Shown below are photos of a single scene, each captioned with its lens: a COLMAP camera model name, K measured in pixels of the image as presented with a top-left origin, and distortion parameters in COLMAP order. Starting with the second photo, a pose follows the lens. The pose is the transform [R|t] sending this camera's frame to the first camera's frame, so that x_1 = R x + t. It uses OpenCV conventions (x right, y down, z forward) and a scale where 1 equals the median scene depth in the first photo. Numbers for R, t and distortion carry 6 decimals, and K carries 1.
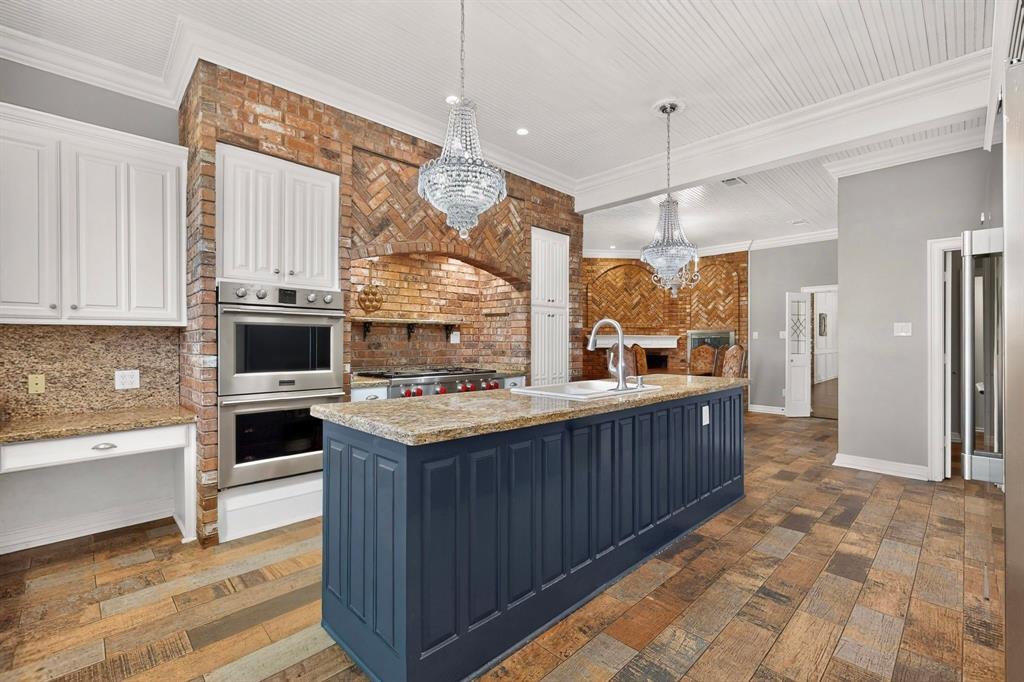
lens RADIAL K [[449.3, 0, 512.2], [0, 449.3, 341.6], [0, 0, 1]] dist [-0.001812, -0.000360]
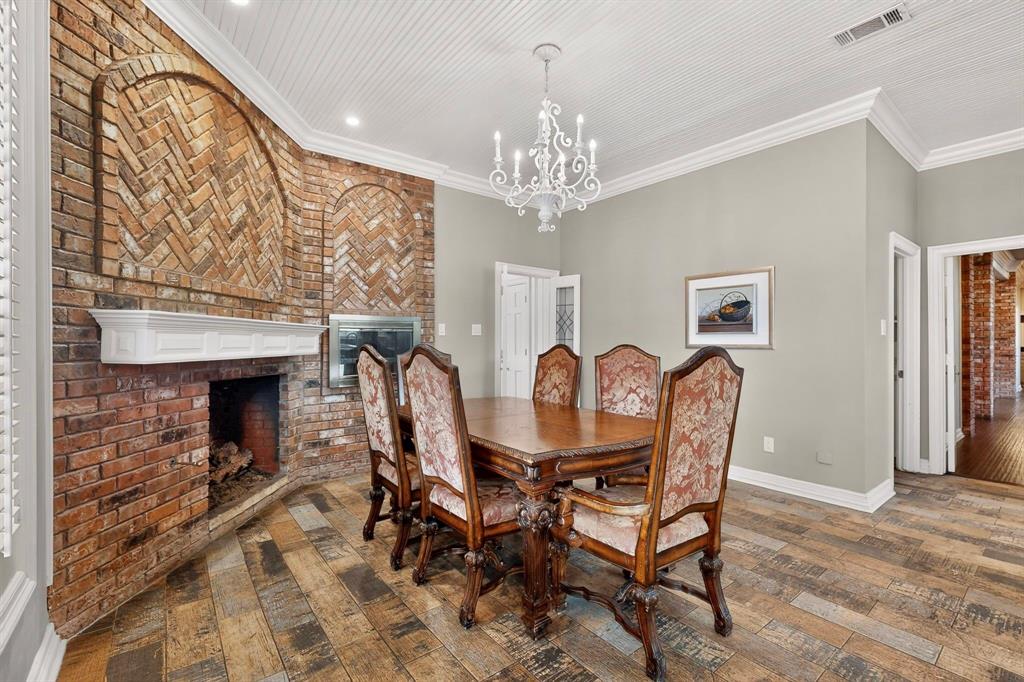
lens RADIAL K [[449.3, 0, 512.1], [0, 449.3, 340.7], [0, 0, 1]] dist [-0.001812, -0.000360]
pose [[0.115578, 0.002715, 0.993295, -0.030280], [-0.001387, 0.999996, -0.002572, 0.001606], [-0.993297, -0.001081, 0.115581, 0.783646]]
